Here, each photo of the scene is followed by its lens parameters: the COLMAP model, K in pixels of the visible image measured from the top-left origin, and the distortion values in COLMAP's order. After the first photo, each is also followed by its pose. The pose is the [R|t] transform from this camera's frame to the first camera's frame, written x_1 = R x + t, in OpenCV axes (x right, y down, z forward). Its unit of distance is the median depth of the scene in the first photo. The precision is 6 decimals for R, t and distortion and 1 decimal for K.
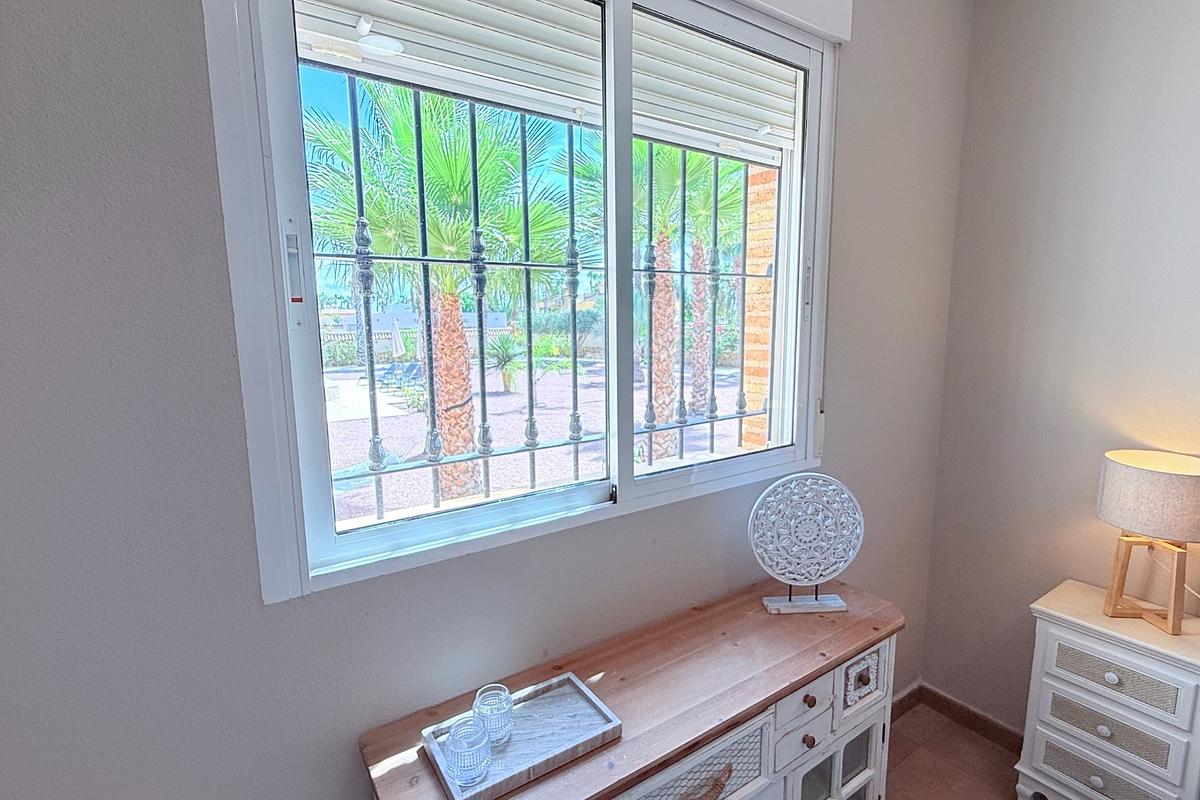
lens RADIAL K [[567.6, 0, 600.0], [0, 567.6, 400.0], [0, 0, 1]] dist [-0.000591, -0.000620]
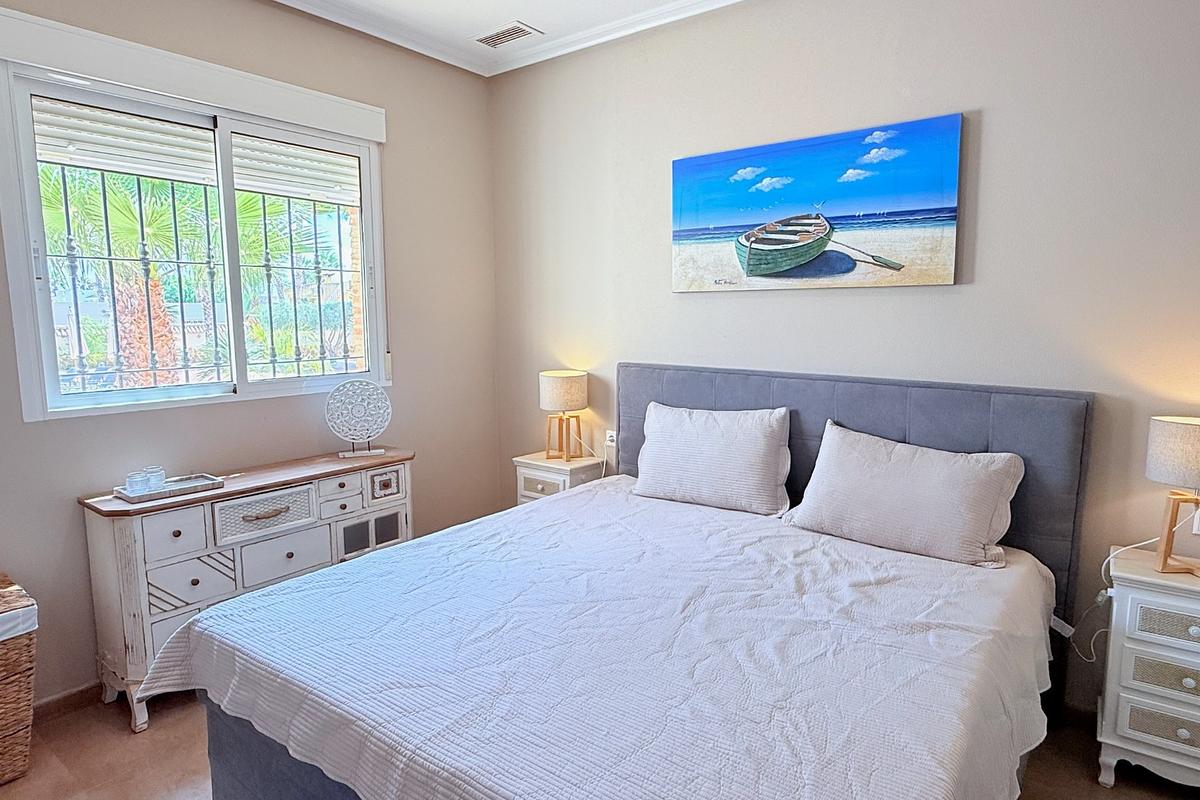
lens RADIAL K [[683.1, 0, 600.9], [0, 683.1, 396.3], [0, 0, 1]] dist [0.001645, 0.001419]
pose [[0.950709, -0.028769, 0.308748, 0.456610], [0.035304, 0.999255, -0.015598, 0.260728], [-0.308069, 0.025729, 0.951016, -1.428792]]
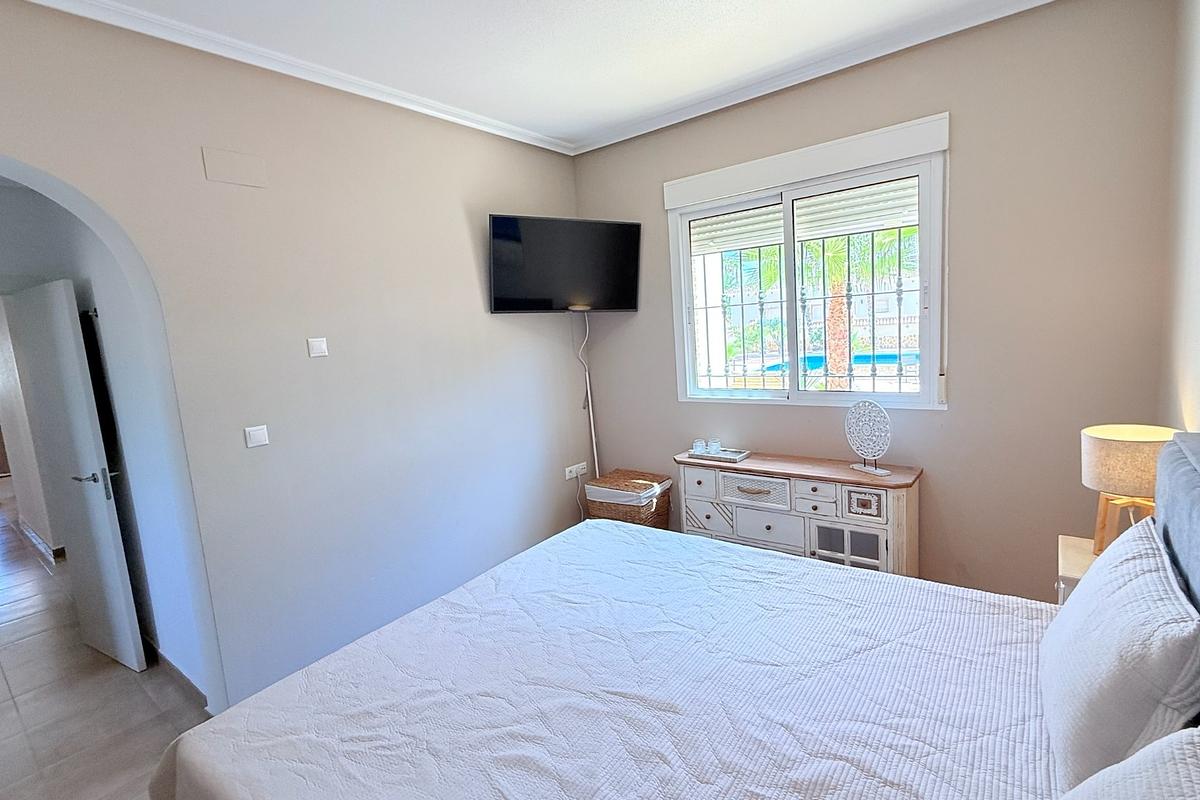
lens RADIAL K [[567.6, 0, 600.0], [0, 567.6, 400.0], [0, 0, 1]] dist [-0.000591, -0.000620]
pose [[0.303068, 0.116544, -0.945816, 2.043863], [-0.069434, 0.992556, 0.100054, -0.002415], [0.950436, 0.035348, 0.308904, -0.507591]]
